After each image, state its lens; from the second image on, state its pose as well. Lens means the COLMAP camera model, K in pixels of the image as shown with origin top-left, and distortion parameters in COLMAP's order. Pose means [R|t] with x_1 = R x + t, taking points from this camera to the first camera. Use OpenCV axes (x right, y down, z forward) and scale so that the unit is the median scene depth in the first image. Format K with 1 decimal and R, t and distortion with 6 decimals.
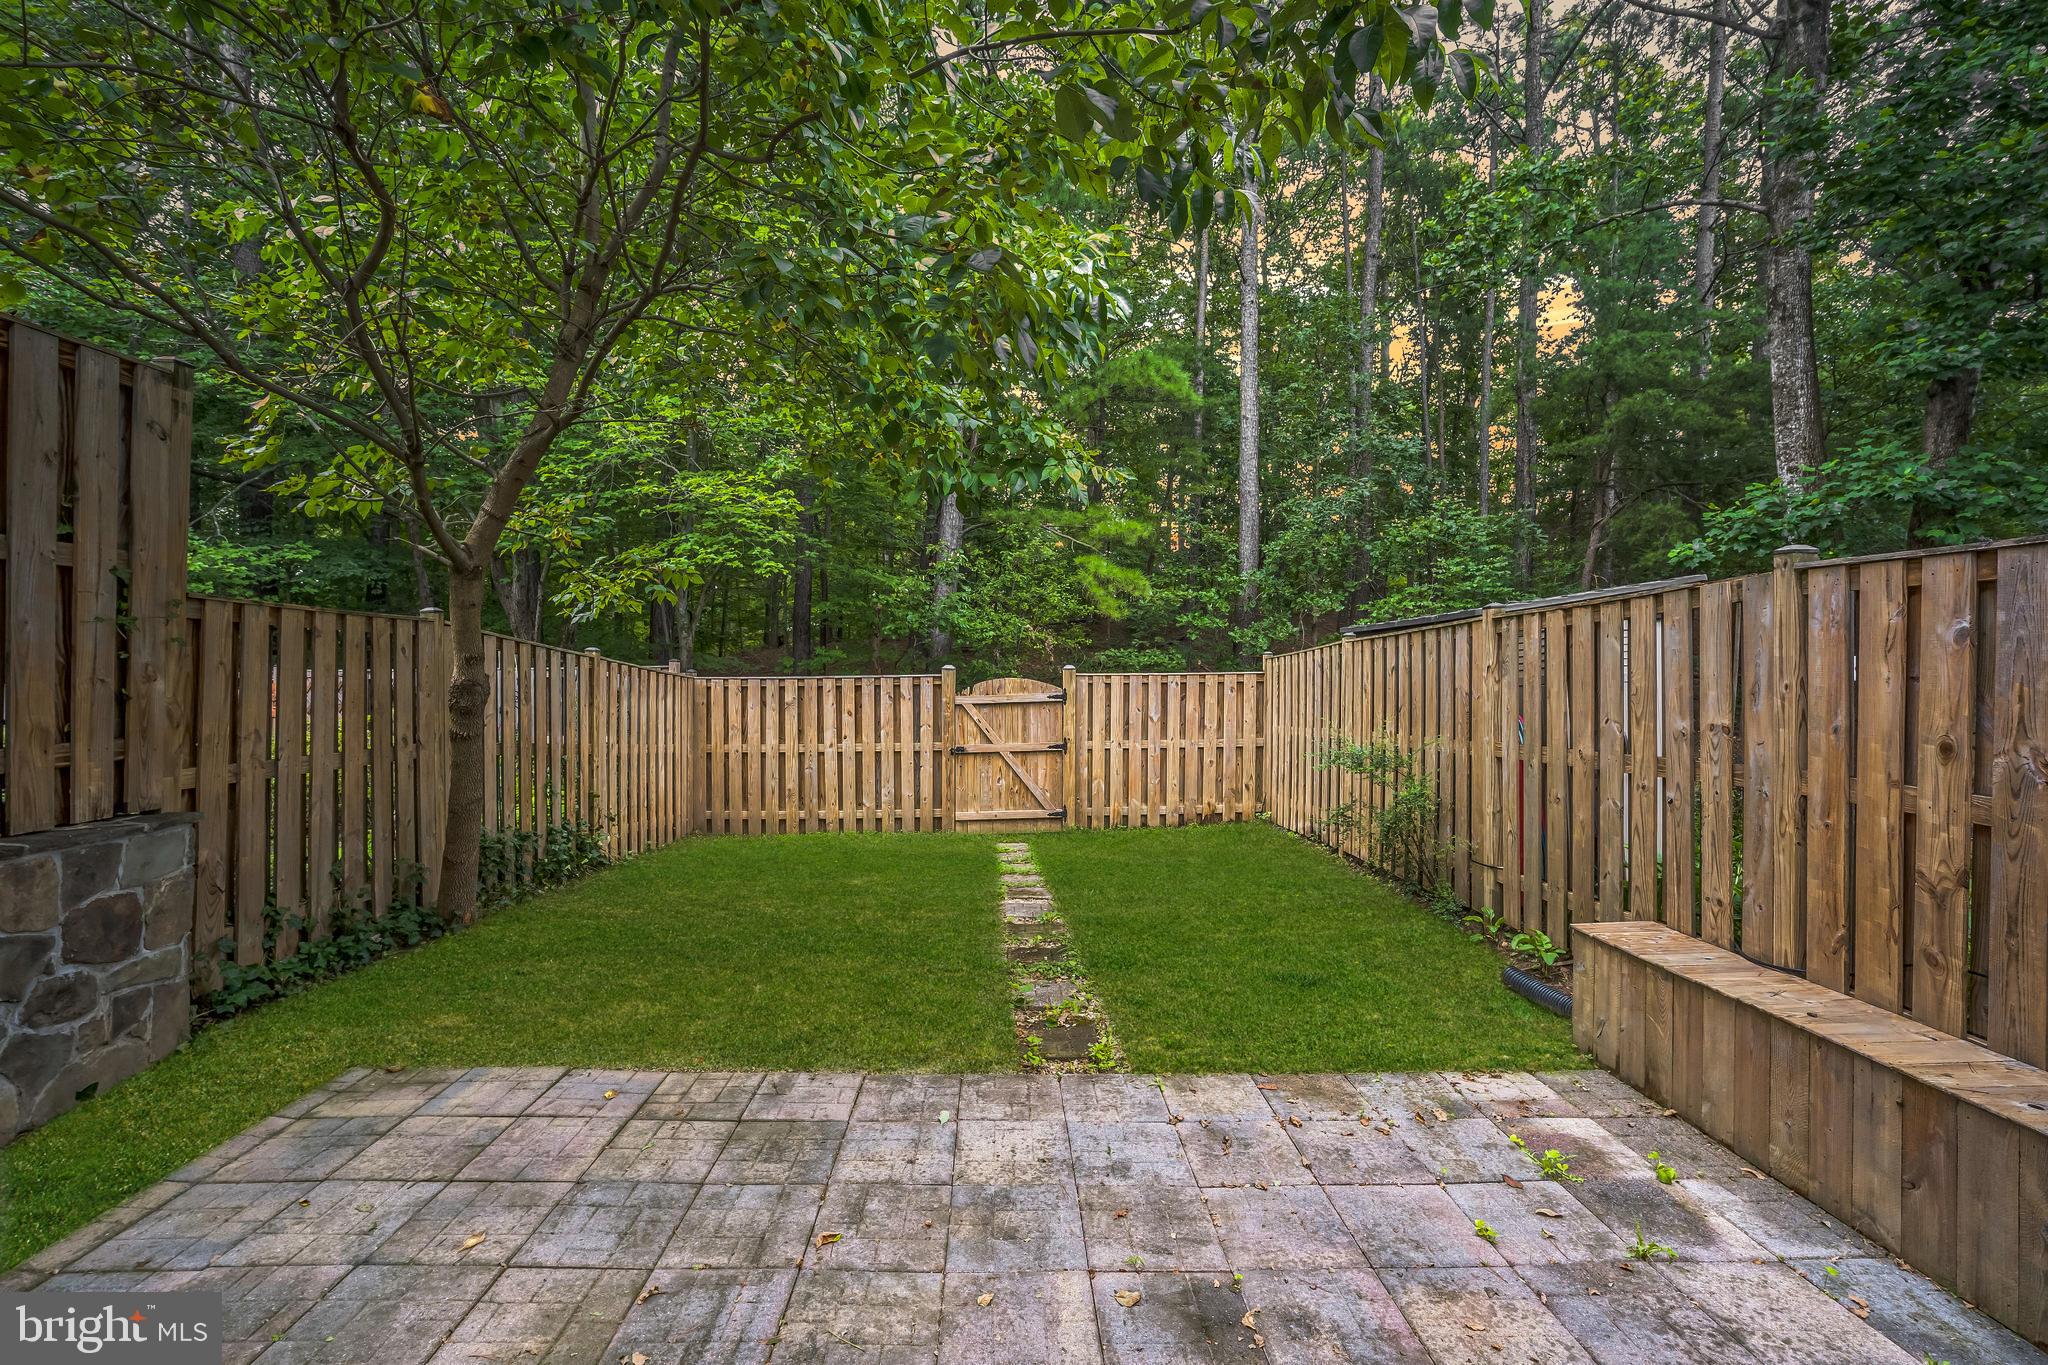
lens RADIAL K [[877.6, 0, 1031.7], [0, 877.6, 677.4], [0, 0, 1]] dist [-0.017525, 0.000254]
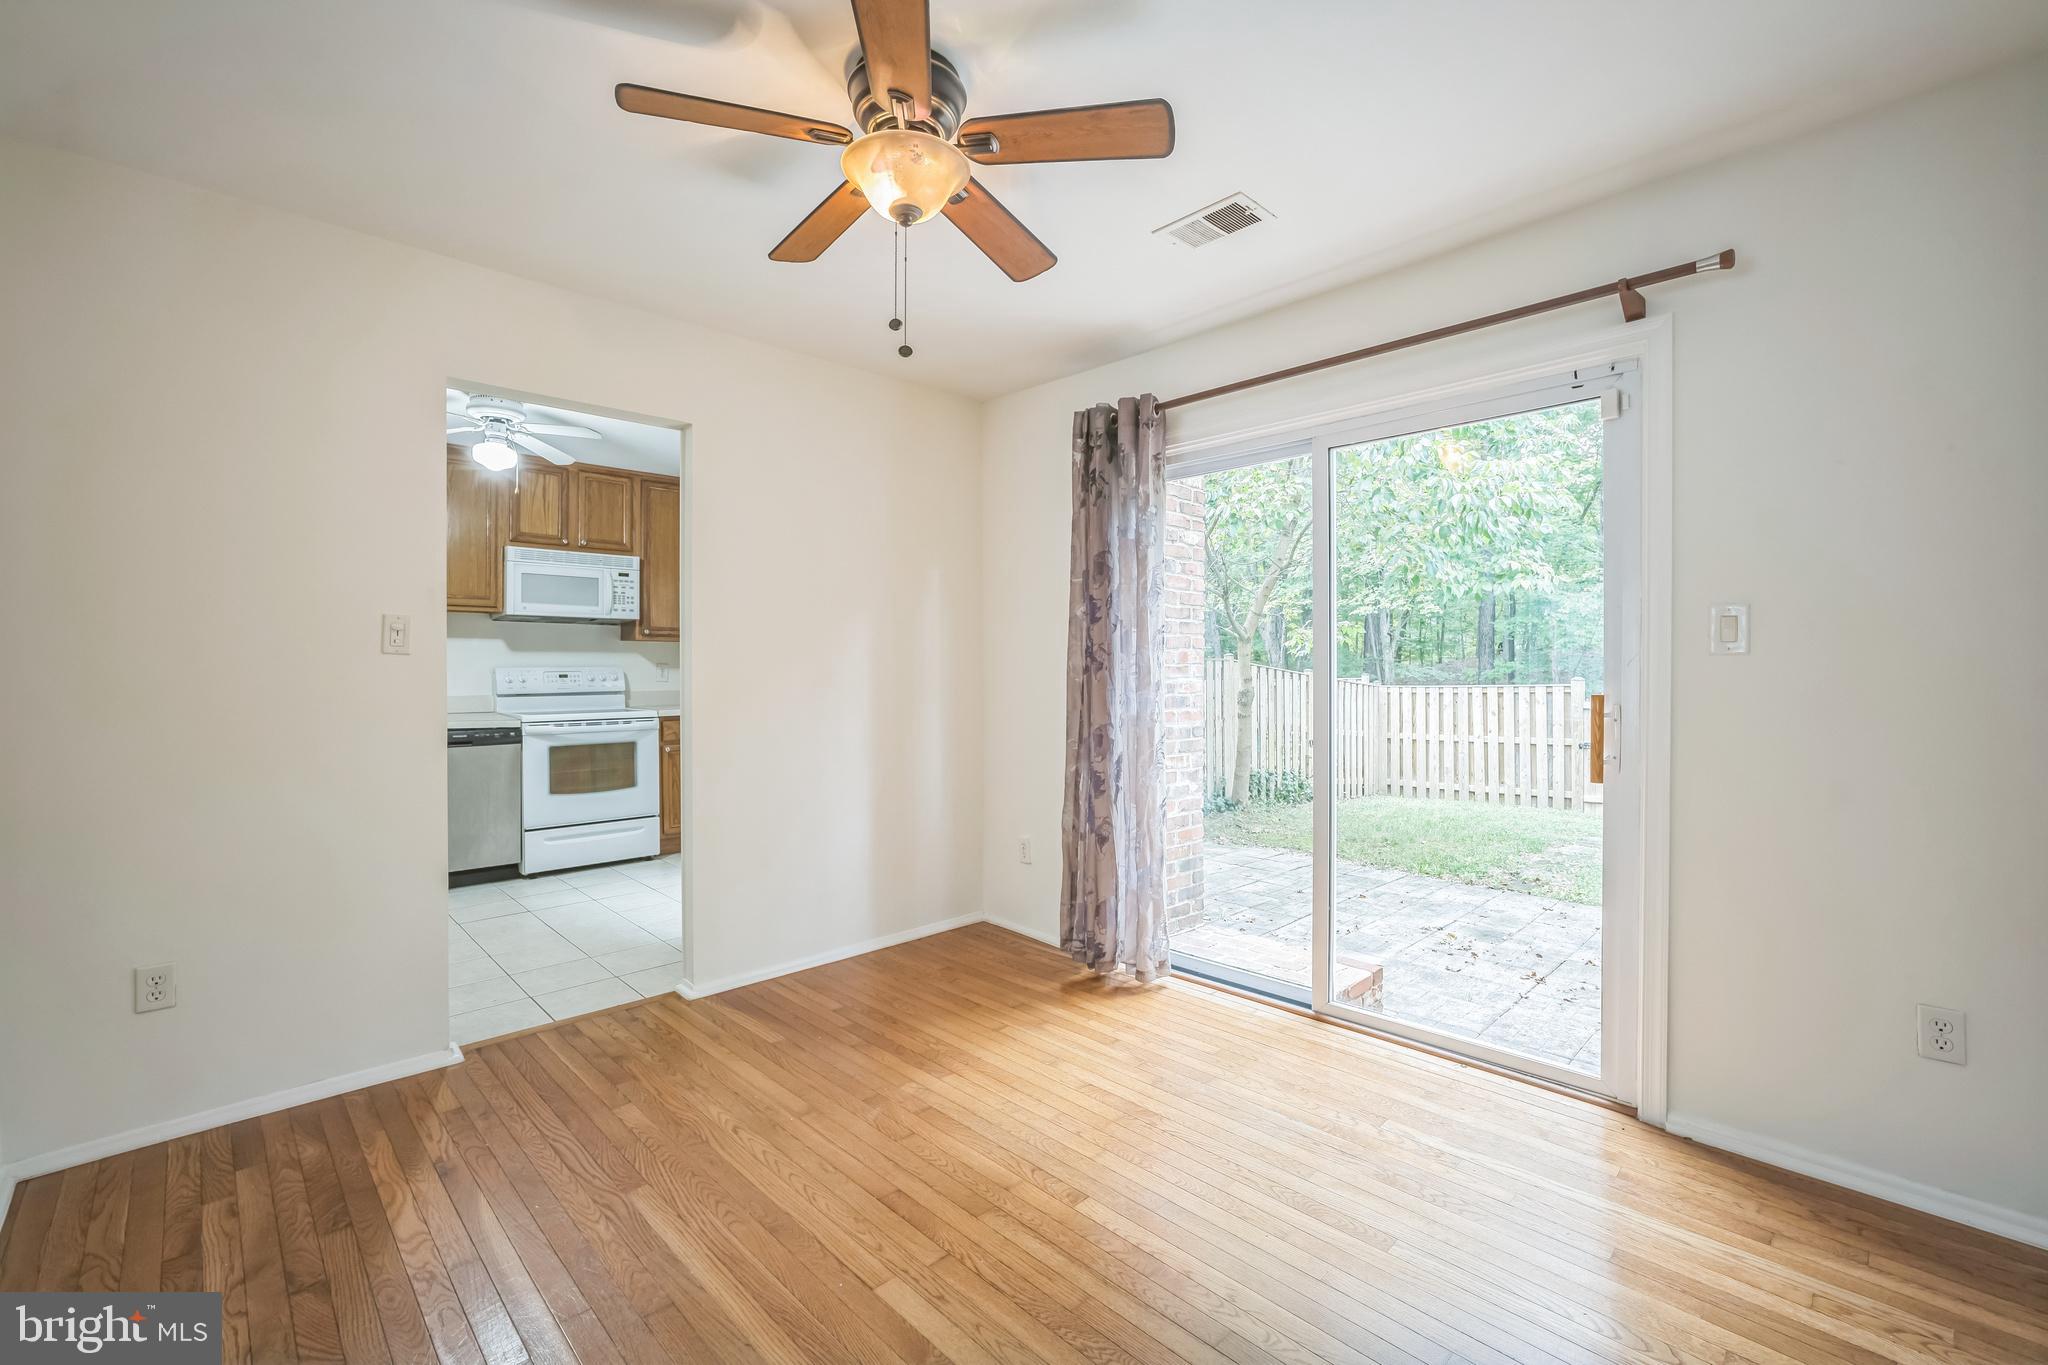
lens RADIAL K [[877.6, 0, 1031.7], [0, 877.6, 677.4], [0, 0, 1]] dist [-0.017525, 0.000254]
pose [[0.693331, -0.002699, -0.720615, 0.385922], [0.001086, 0.999996, -0.002700, -0.015293], [0.720619, 0.001089, 0.693331, -0.621054]]
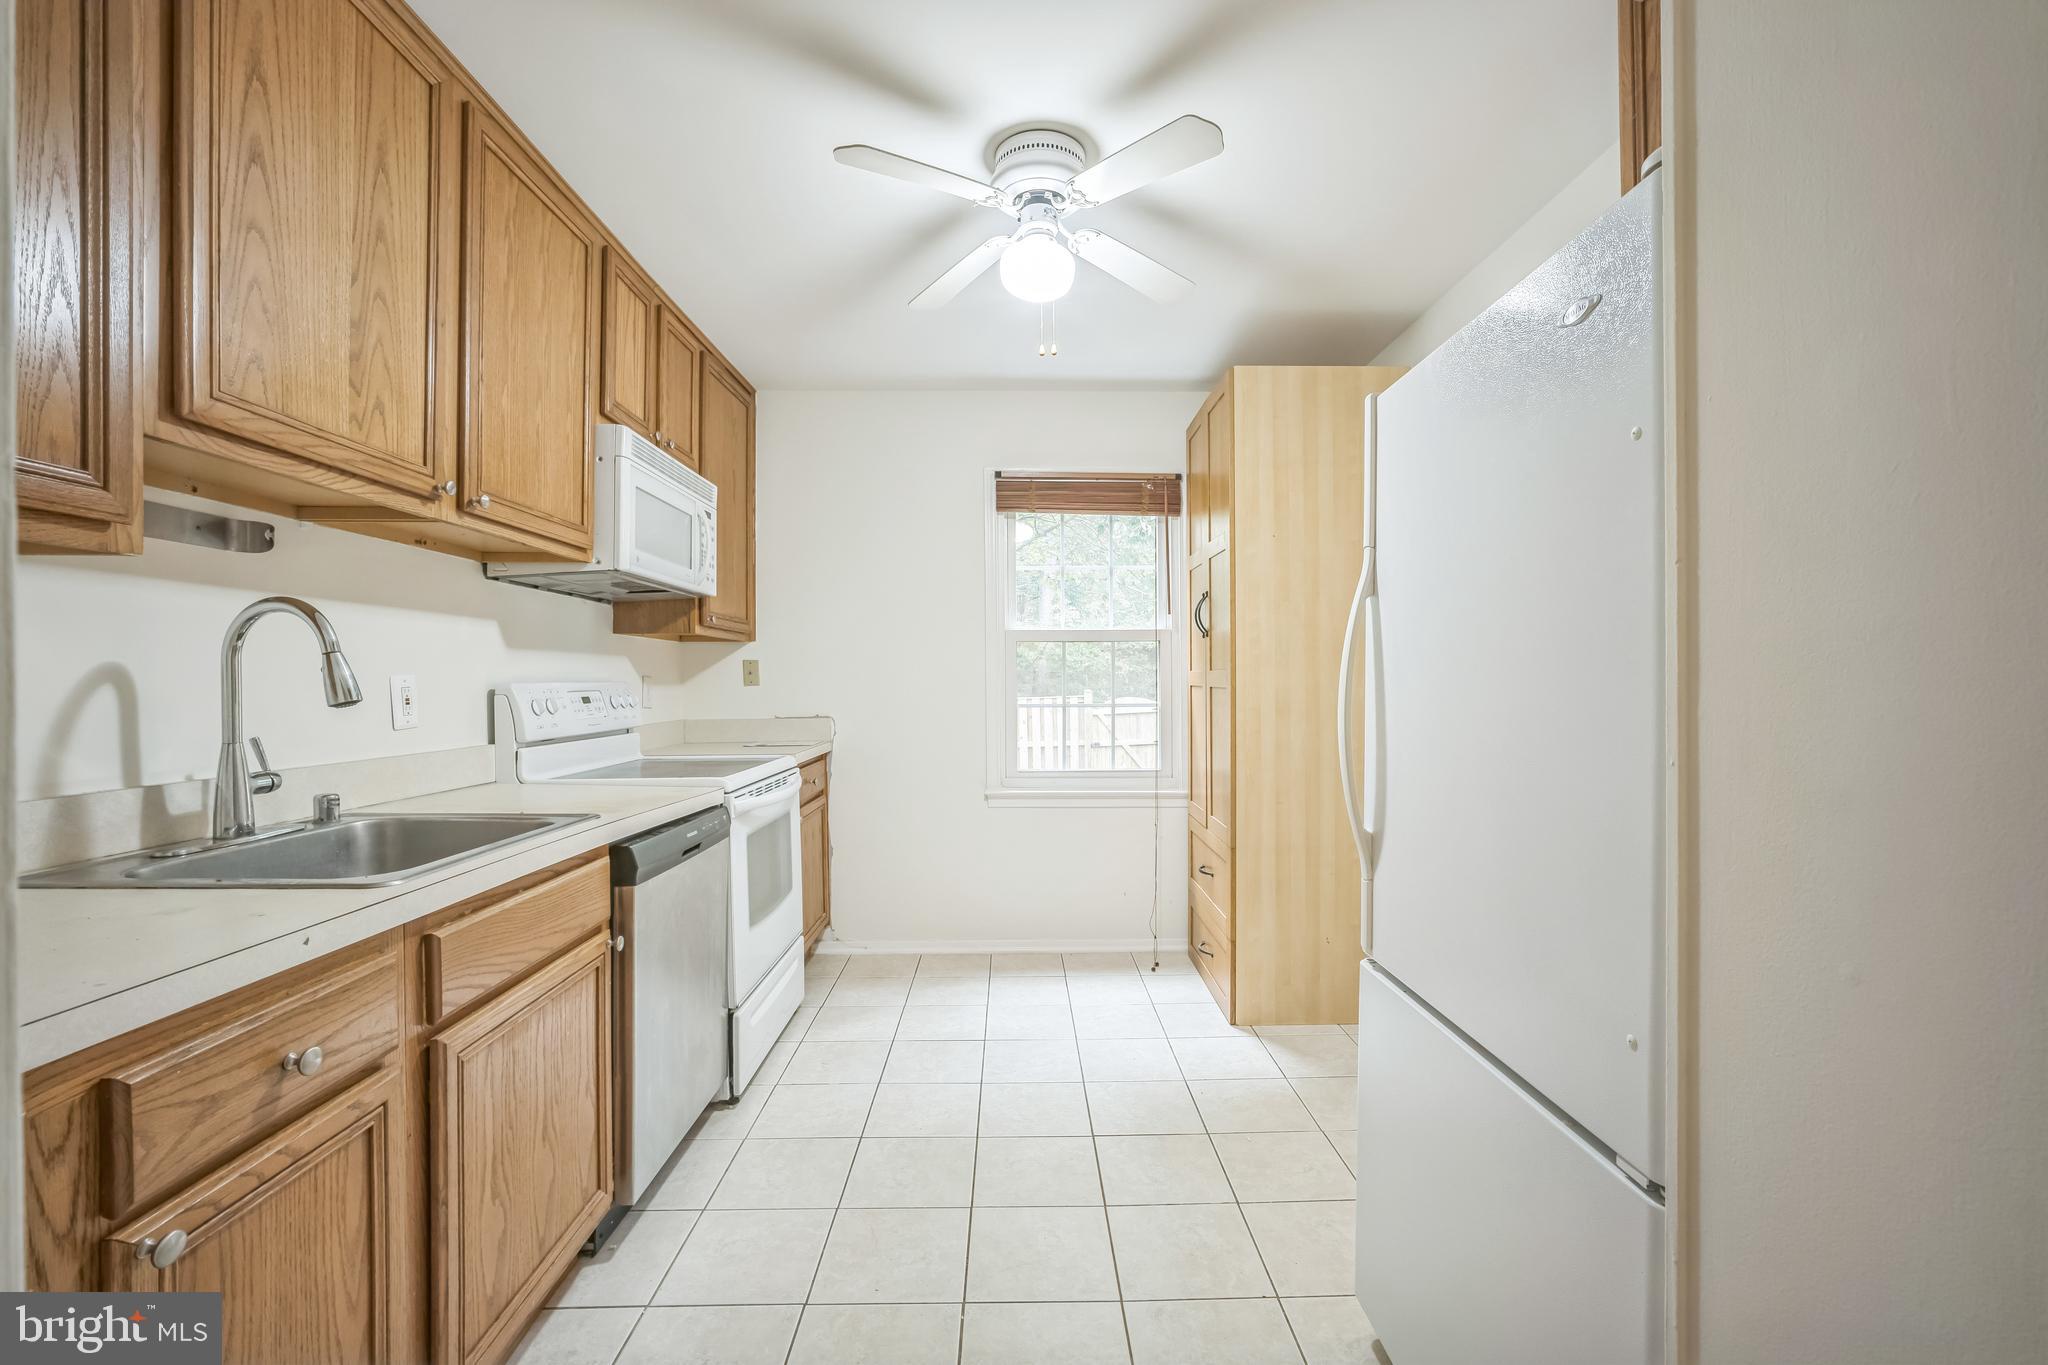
lens RADIAL K [[886.8, 0, 1035.9], [0, 886.8, 670.9], [0, 0, 1]] dist [-0.014041, 0.000651]
pose [[0.999669, -0.015238, 0.020750, -0.311909], [0.015668, 0.999663, -0.020713, -0.020997], [-0.020427, 0.021032, 0.999570, -0.790283]]
